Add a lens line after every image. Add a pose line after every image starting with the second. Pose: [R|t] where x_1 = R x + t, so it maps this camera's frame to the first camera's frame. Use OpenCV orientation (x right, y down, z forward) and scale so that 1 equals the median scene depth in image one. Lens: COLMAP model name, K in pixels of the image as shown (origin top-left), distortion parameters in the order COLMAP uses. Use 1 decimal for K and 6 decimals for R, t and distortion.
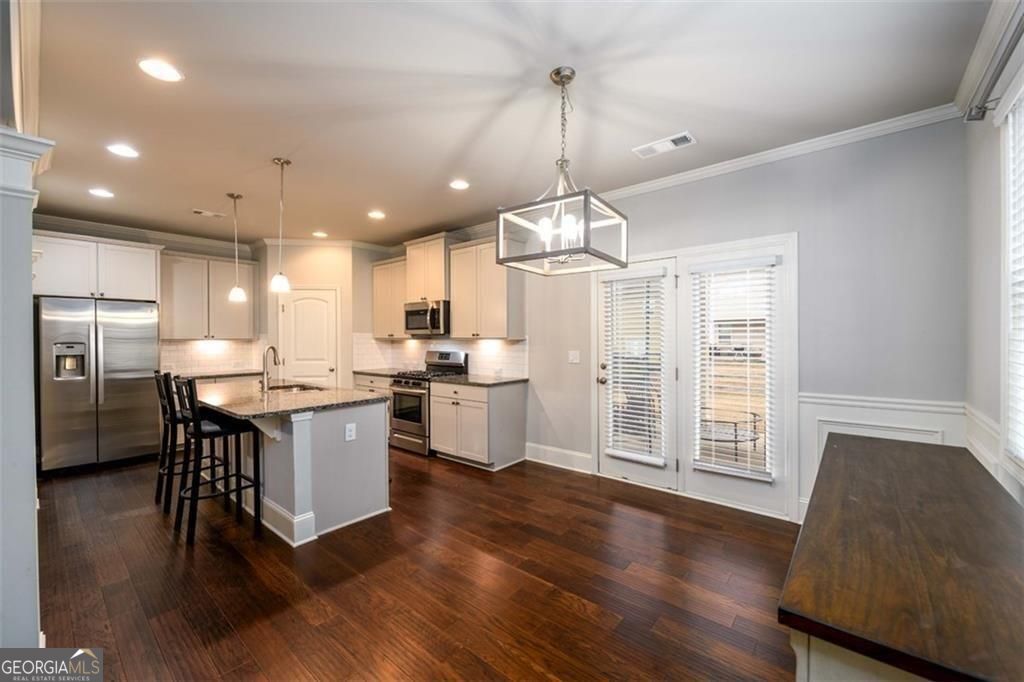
lens RADIAL K [[409.3, 0, 509.4], [0, 409.3, 339.1], [0, 0, 1]] dist [0.000523, -0.000377]
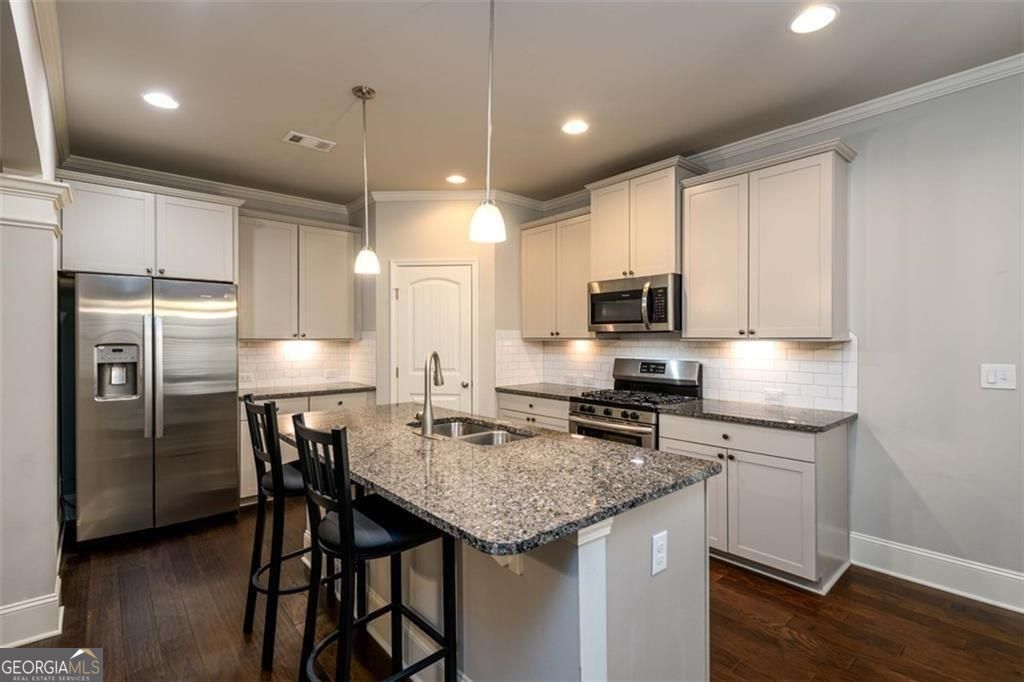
lens RADIAL K [[472.1, 0, 508.4], [0, 472.1, 337.3], [0, 0, 1]] dist [0.007214, 0.000297]
pose [[0.988501, 0.001670, -0.151204, -0.297138], [-0.002343, 0.999988, -0.004269, -0.000038], [0.151195, 0.004574, 0.988493, 0.299927]]
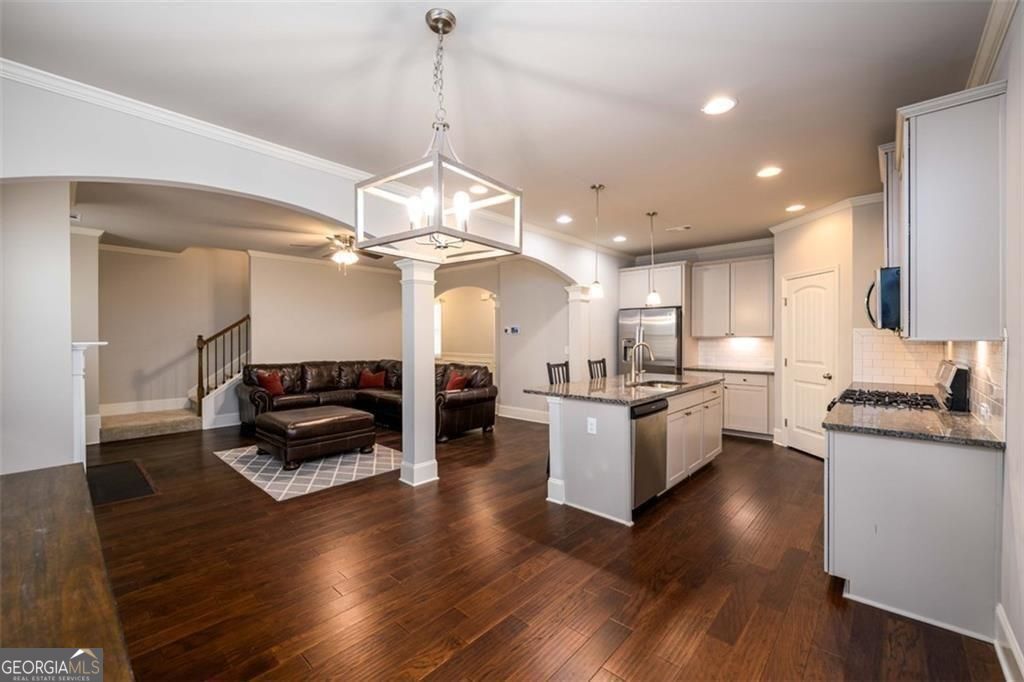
lens RADIAL K [[415.7, 0, 508.8], [0, 415.7, 338.9], [0, 0, 1]] dist [0.001390, 0.000012]
pose [[-0.042030, 0.009624, -0.999070, 0.433437], [0.000701, 0.999954, 0.009603, -0.004311], [0.999116, -0.000296, -0.042035, 0.524073]]
